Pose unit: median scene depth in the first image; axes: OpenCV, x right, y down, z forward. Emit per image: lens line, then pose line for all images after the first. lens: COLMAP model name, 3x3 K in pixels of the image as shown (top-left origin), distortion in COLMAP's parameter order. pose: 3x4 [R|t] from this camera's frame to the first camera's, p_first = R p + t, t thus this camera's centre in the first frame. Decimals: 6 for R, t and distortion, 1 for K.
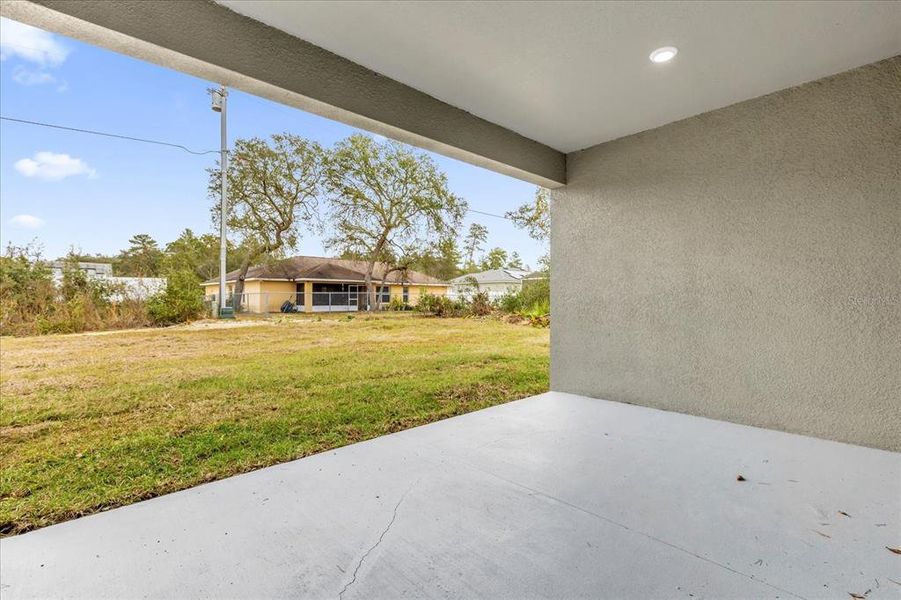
lens RADIAL K [[415.2, 0, 450.5], [0, 415.2, 300.0], [0, 0, 1]] dist [-0.000447, 0.000219]
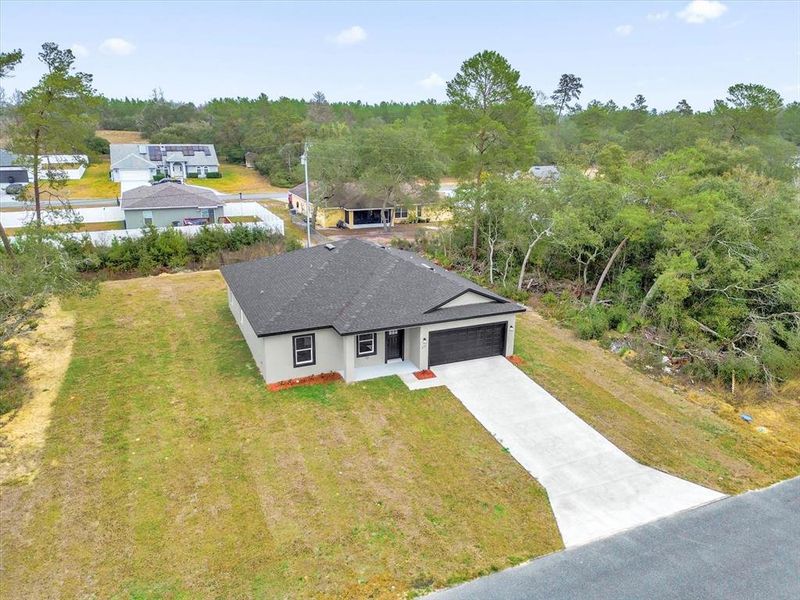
lens RADIAL K [[616.9, 0, 400.0], [0, 616.9, 300.0], [0, 0, 1]] dist [0.000565, 0.000015]
pose [[0.945382, 0.094861, -0.311856, 0.625656], [-0.001097, 0.957639, 0.287970, -0.400208], [0.325962, -0.271900, 0.905439, -1.226789]]
